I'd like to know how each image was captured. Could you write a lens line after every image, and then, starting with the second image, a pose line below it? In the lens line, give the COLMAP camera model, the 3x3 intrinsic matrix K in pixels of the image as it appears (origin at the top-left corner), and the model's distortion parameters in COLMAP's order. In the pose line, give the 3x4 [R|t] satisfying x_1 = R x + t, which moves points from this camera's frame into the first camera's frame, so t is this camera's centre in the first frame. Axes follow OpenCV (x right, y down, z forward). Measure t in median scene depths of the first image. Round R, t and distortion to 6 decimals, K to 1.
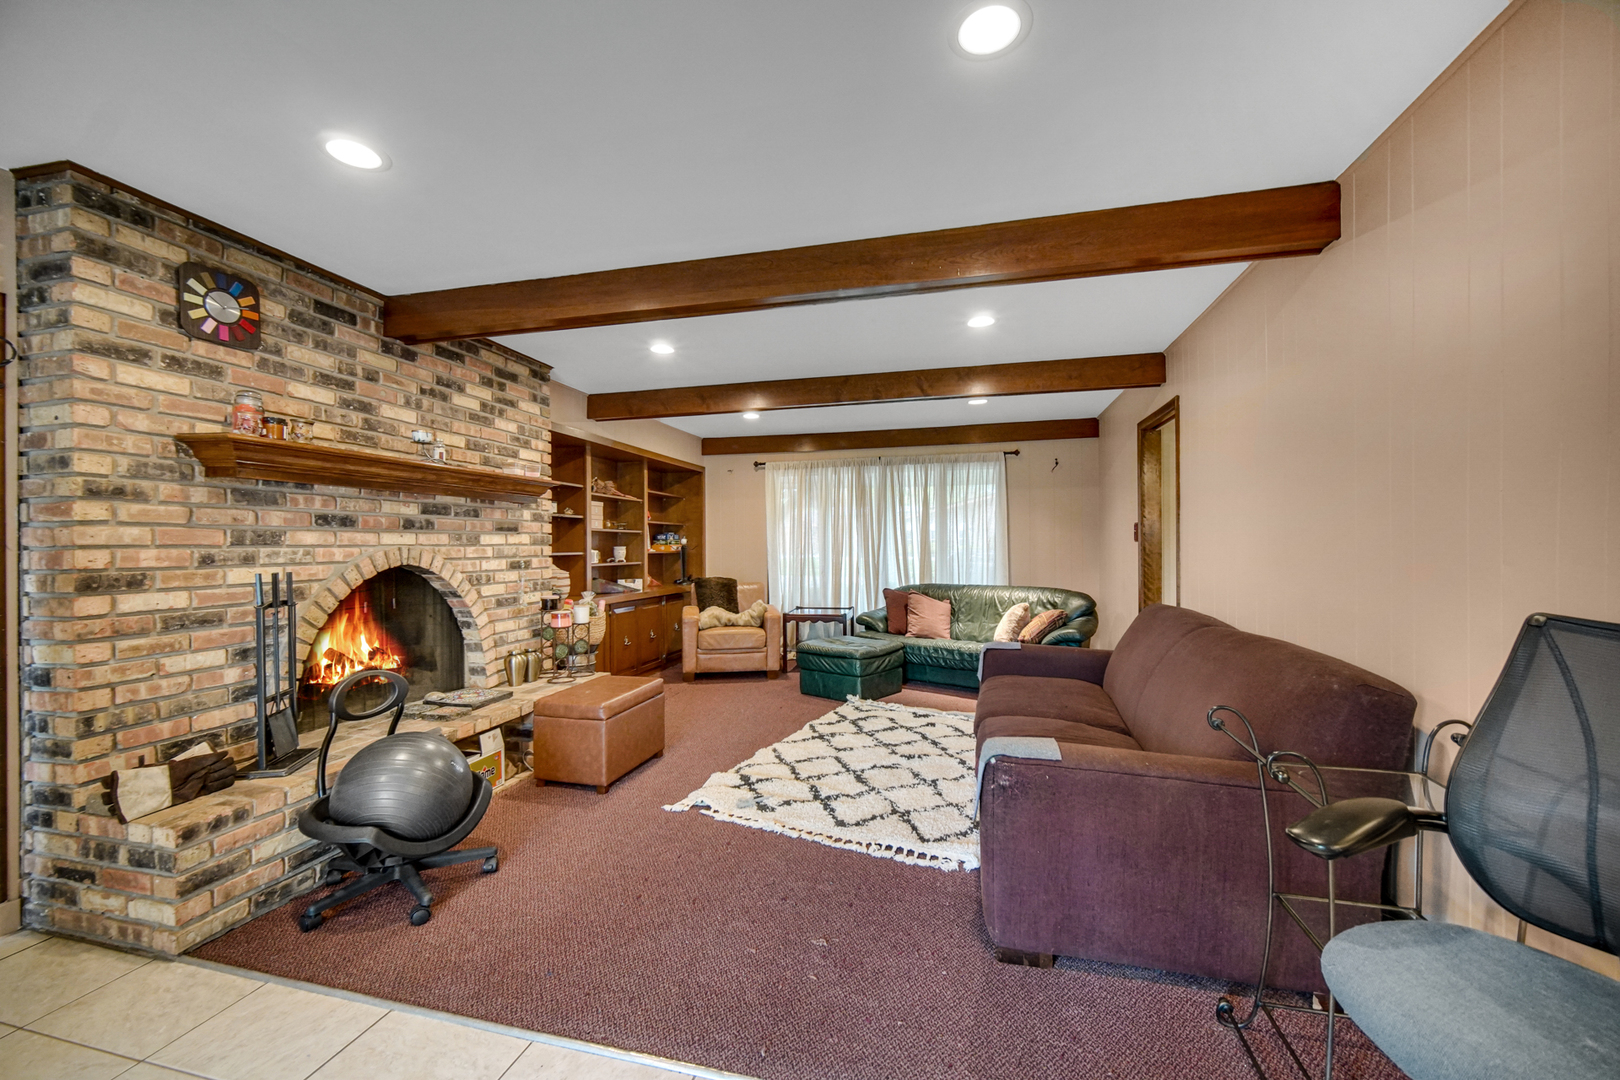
lens RADIAL K [[634.4, 0, 807.8], [0, 634.4, 544.3], [0, 0, 1]] dist [-0.001013, -0.000133]
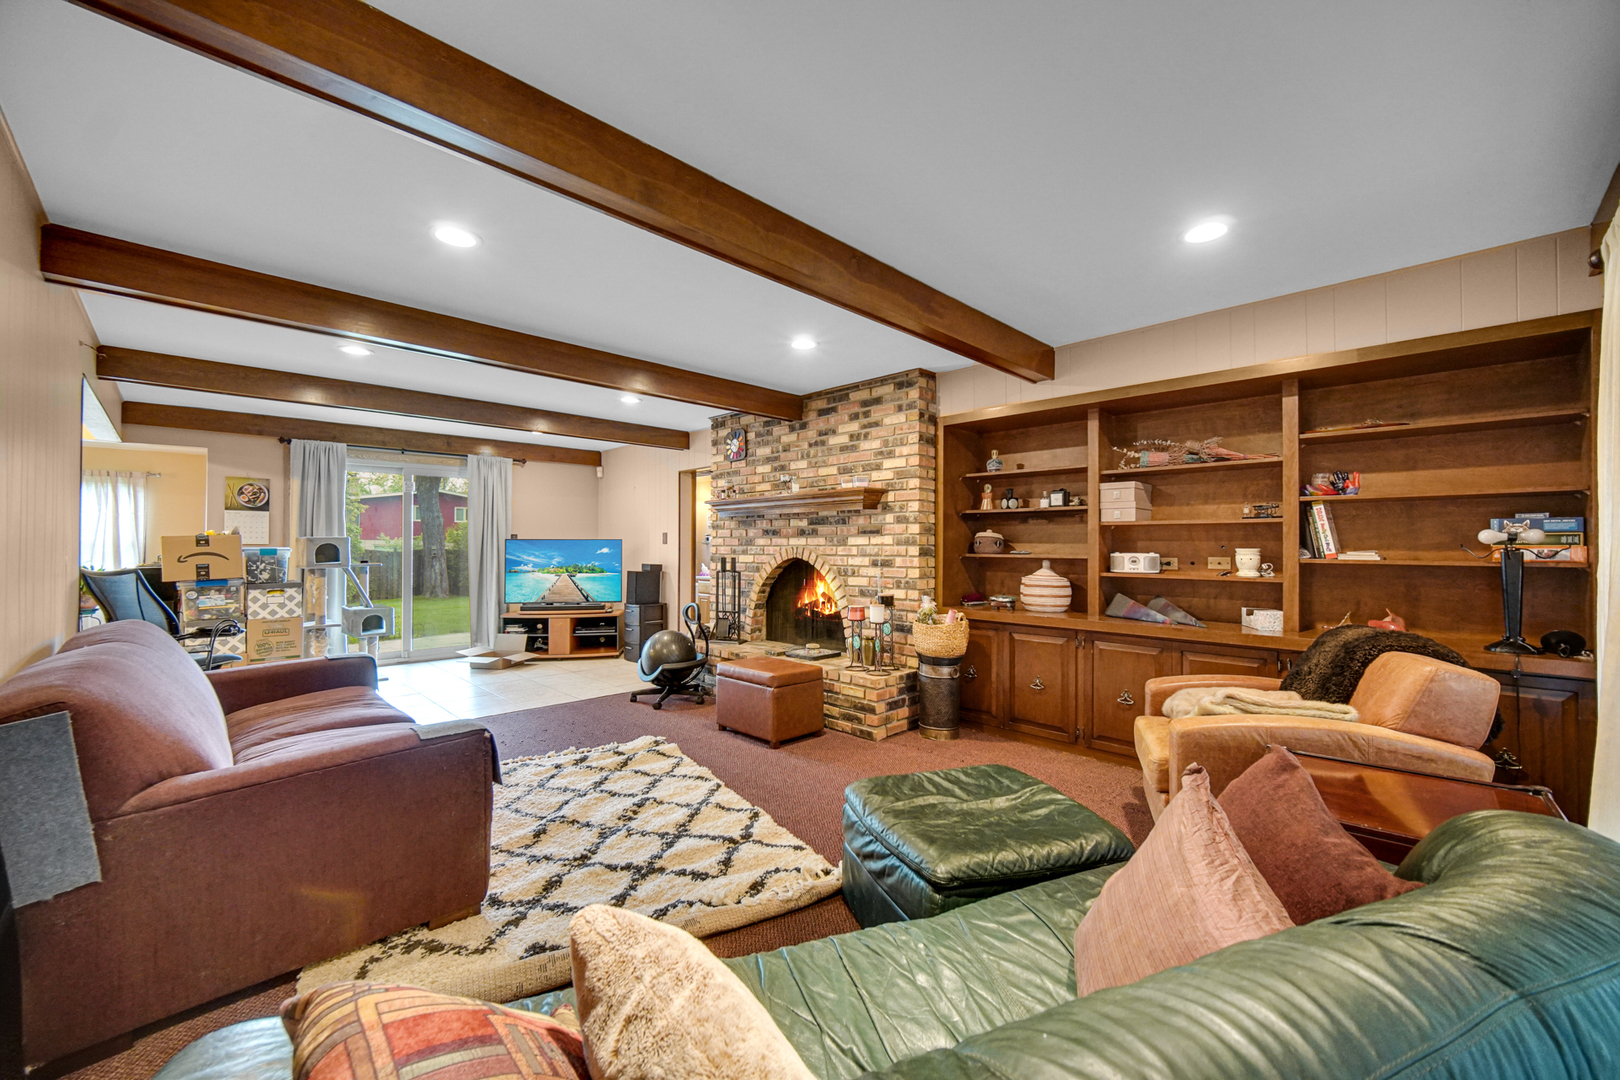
lens RADIAL K [[634.4, 0, 810.0], [0, 634.4, 541.3], [0, 0, 1]] dist [-0.001013, -0.000133]
pose [[-0.509605, -0.001538, -0.860407, 0.627512], [0.002946, 0.999989, -0.003532, -0.002632], [0.860404, -0.004334, -0.509595, 1.563596]]
